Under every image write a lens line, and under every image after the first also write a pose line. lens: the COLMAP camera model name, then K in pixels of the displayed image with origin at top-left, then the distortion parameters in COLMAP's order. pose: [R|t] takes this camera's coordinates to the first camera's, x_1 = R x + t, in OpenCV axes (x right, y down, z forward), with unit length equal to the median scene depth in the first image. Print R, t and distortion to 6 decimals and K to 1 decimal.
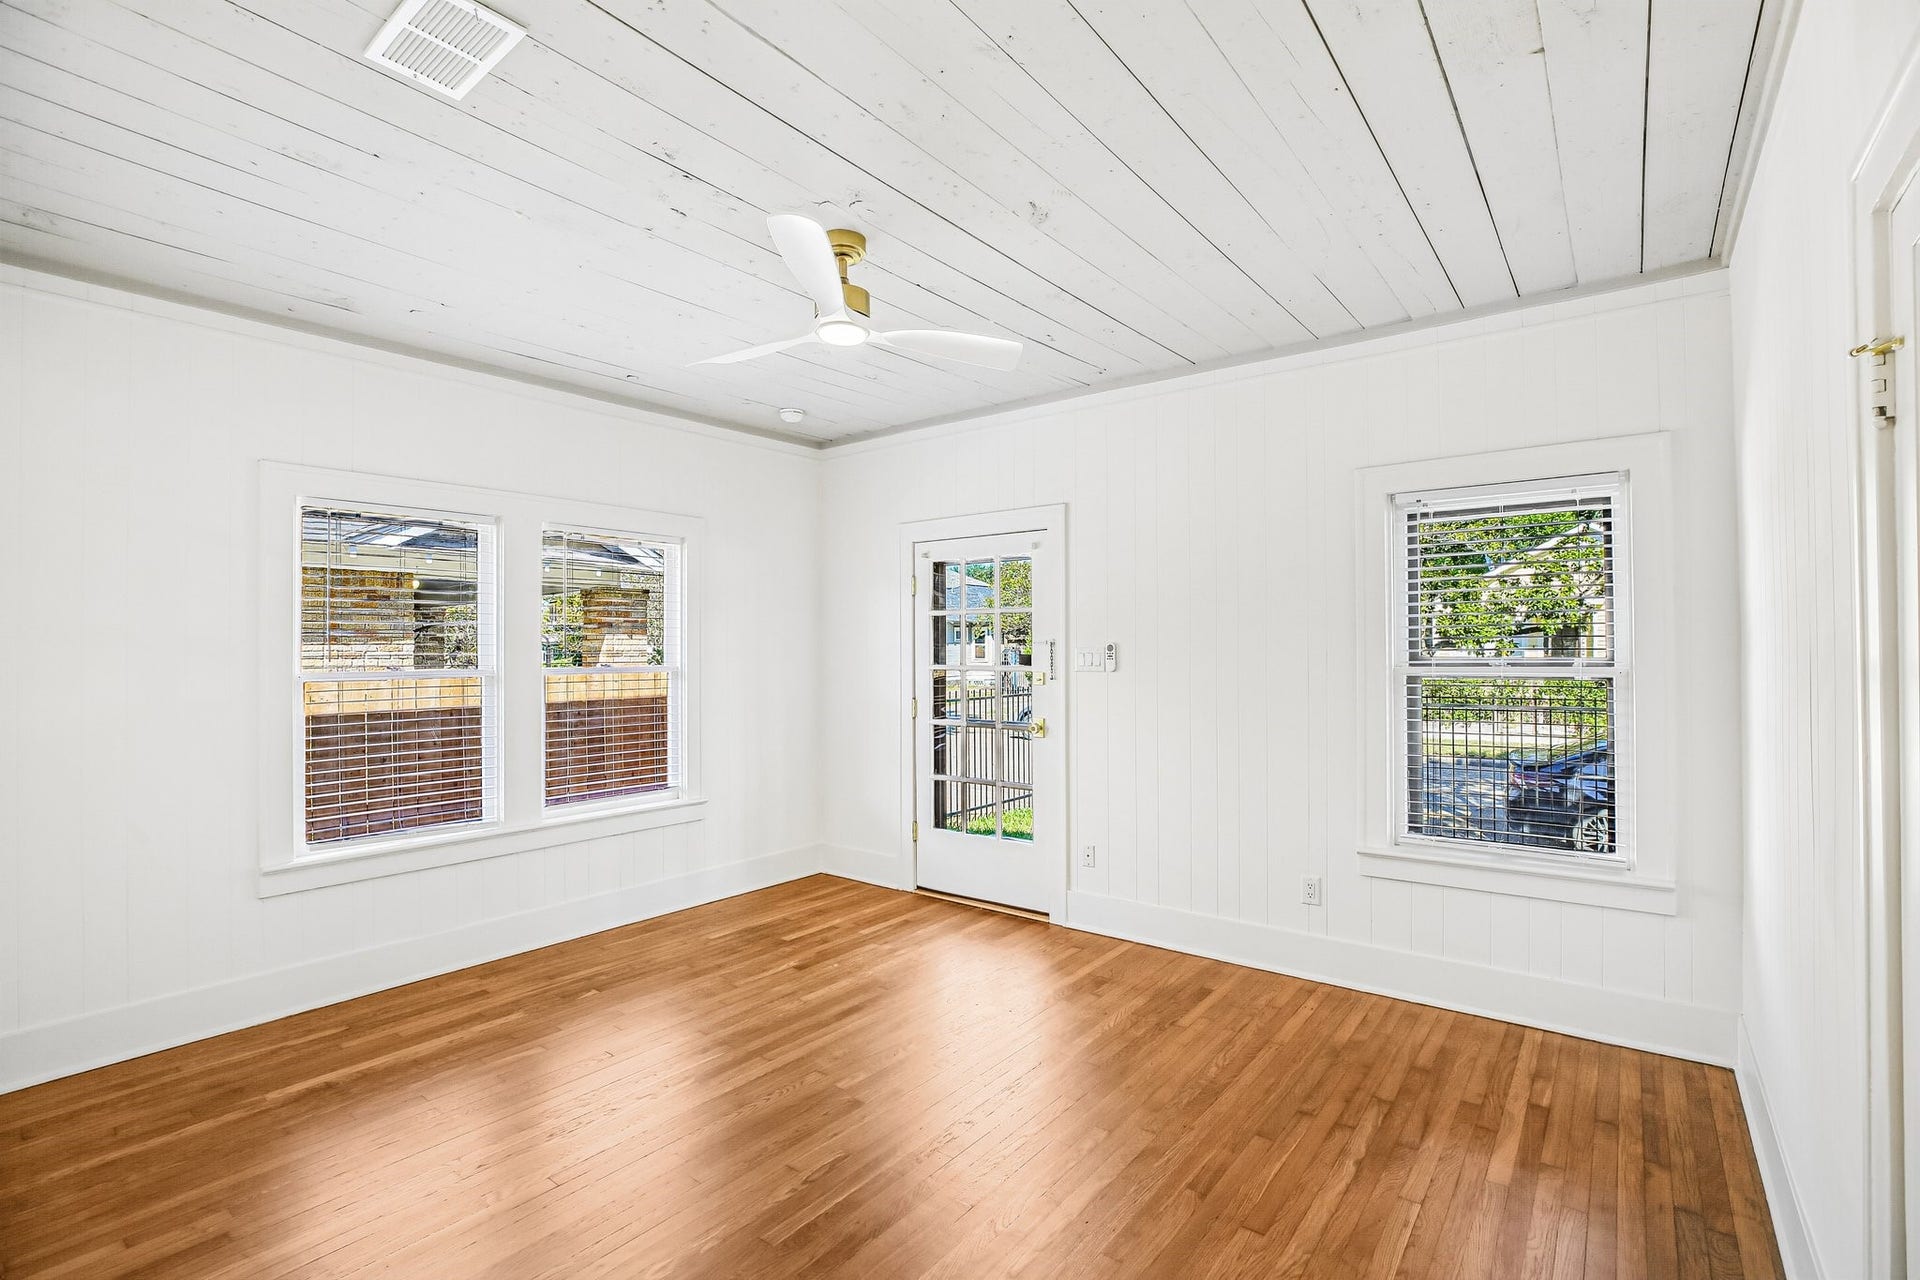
lens RADIAL K [[881.3, 0, 950.6], [0, 881.3, 638.4], [0, 0, 1]] dist [-0.046191, 0.014714]
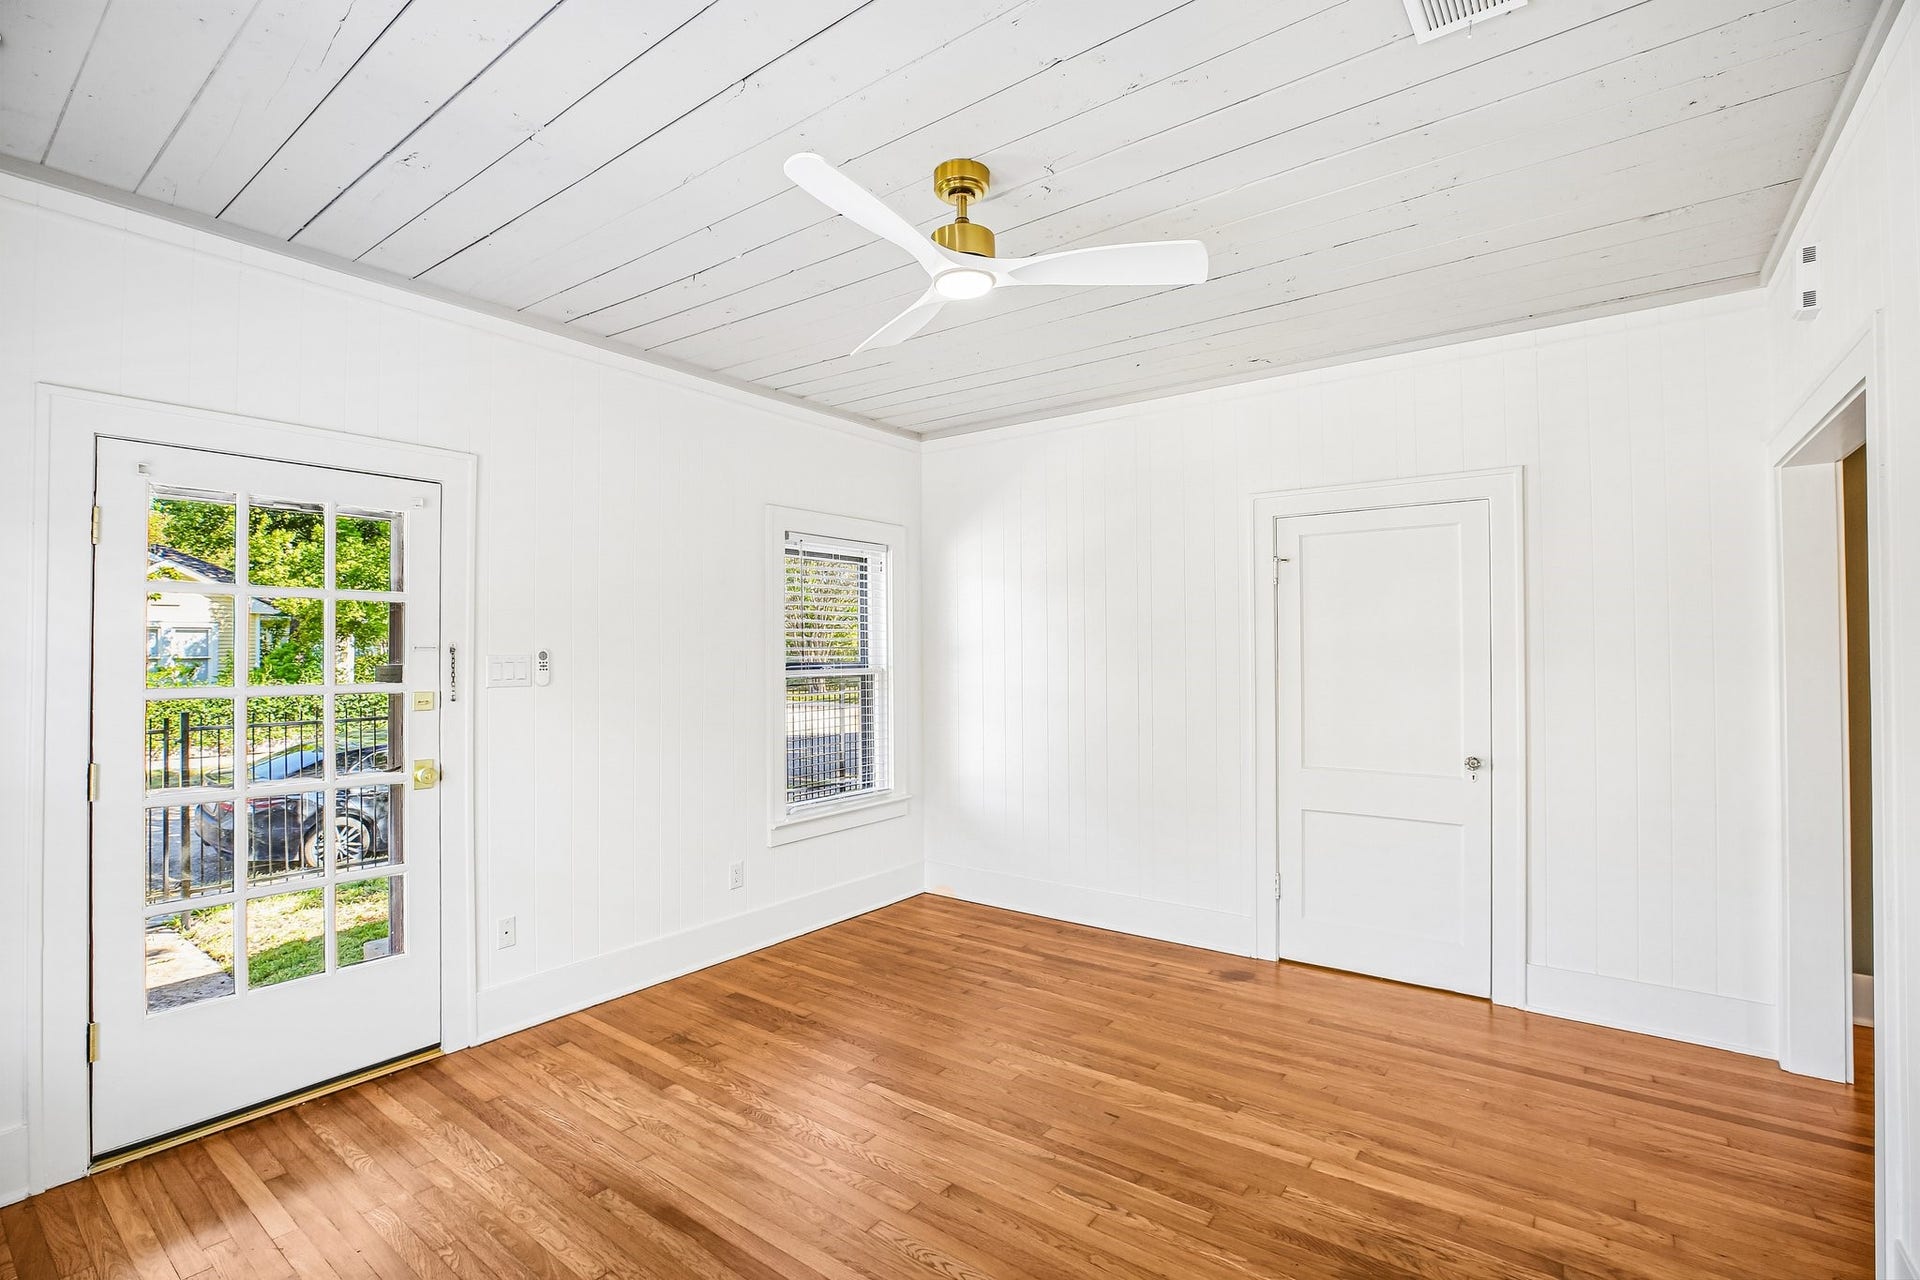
lens RADIAL K [[881.3, 0, 950.6], [0, 881.3, 638.4], [0, 0, 1]] dist [-0.046191, 0.014714]
pose [[-0.025626, 0.021786, 0.999434, -0.751151], [-0.006077, 0.999741, -0.021949, 0.012589], [-0.999653, -0.006636, -0.025487, 0.803618]]
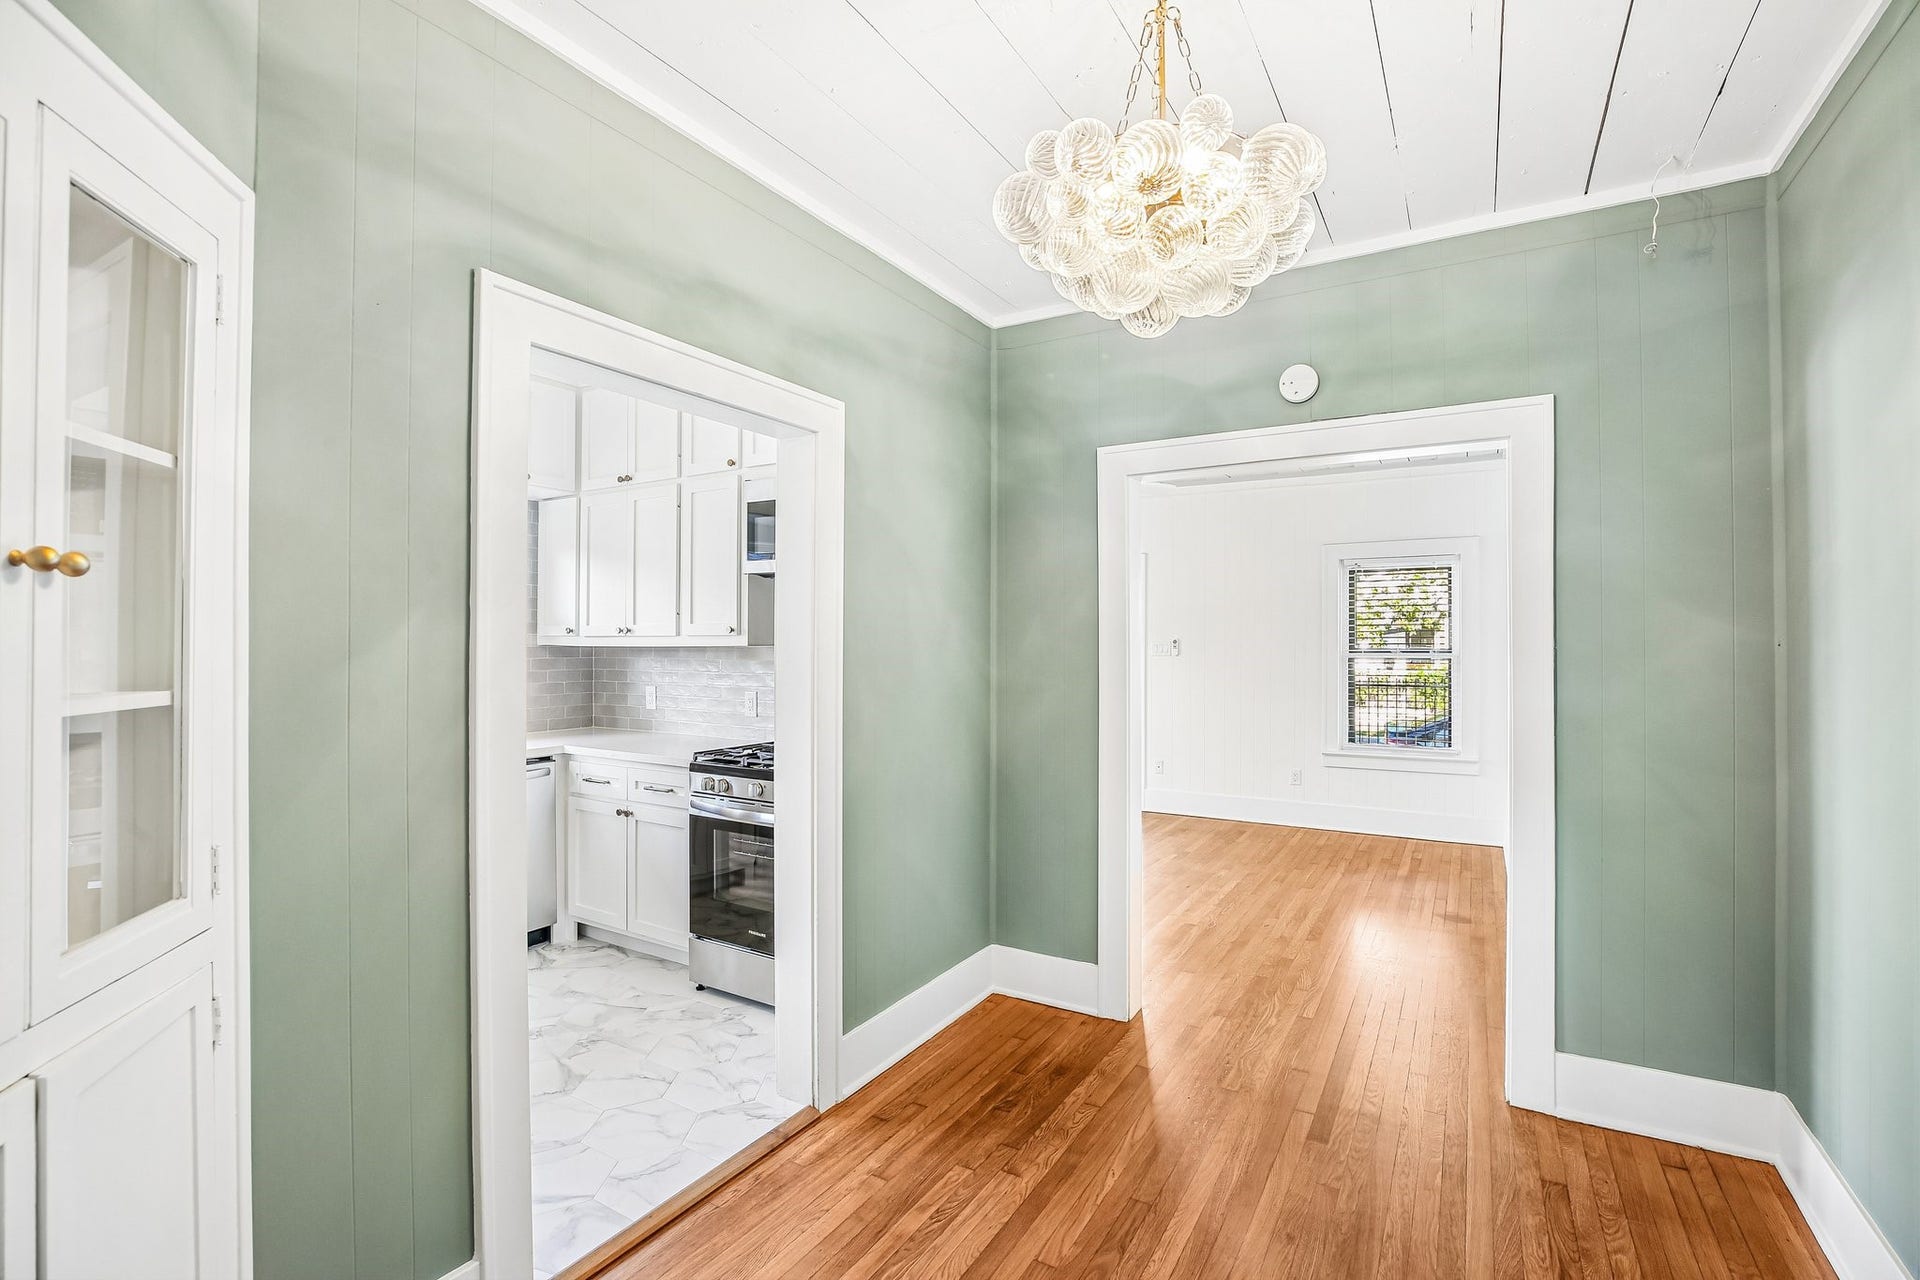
lens RADIAL K [[881.3, 0, 950.6], [0, 881.3, 638.4], [0, 0, 1]] dist [-0.046191, 0.014714]
pose [[0.992527, 0.007481, 0.121798, -0.549739], [-0.008137, 0.999955, 0.004890, -0.000517], [-0.121756, -0.005844, 0.992543, -0.750777]]
